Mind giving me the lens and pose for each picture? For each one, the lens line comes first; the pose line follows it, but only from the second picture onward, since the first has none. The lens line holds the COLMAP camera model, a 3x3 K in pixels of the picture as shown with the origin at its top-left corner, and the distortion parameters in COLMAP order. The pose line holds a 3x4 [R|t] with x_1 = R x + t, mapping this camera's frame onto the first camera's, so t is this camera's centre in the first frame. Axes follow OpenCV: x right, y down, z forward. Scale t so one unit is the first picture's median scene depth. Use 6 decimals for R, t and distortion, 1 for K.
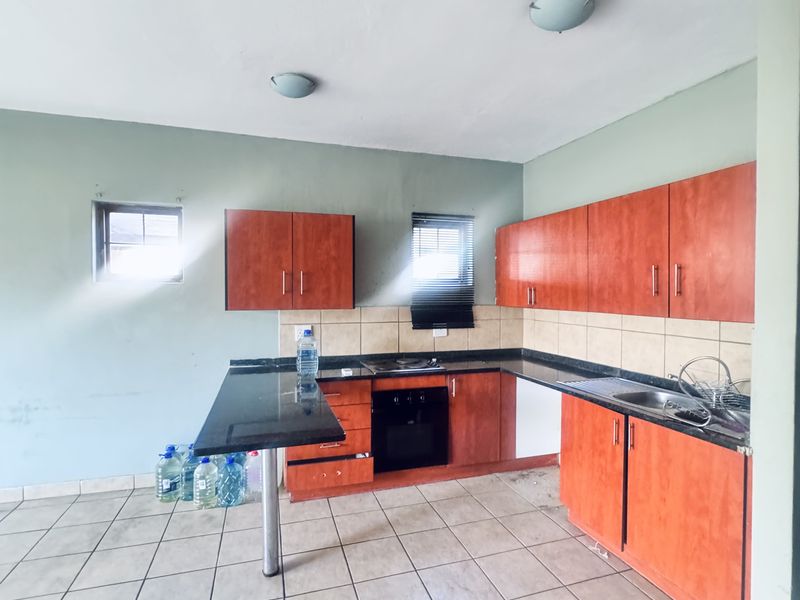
lens RADIAL K [[424.8, 0, 397.2], [0, 424.8, 302.3], [0, 0, 1]] dist [-0.001544, -0.000267]
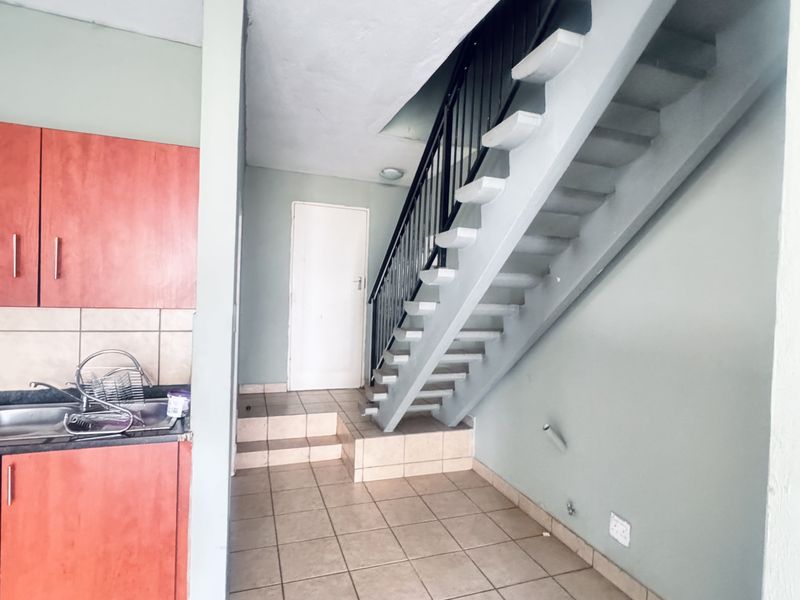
lens RADIAL K [[424.8, 0, 397.2], [0, 424.8, 302.3], [0, 0, 1]] dist [-0.001544, -0.000267]
pose [[-0.033371, -0.034737, 0.998839, -0.141394], [-0.005980, 0.999385, 0.034556, -0.002656], [-0.999425, -0.004820, -0.033558, 0.424194]]
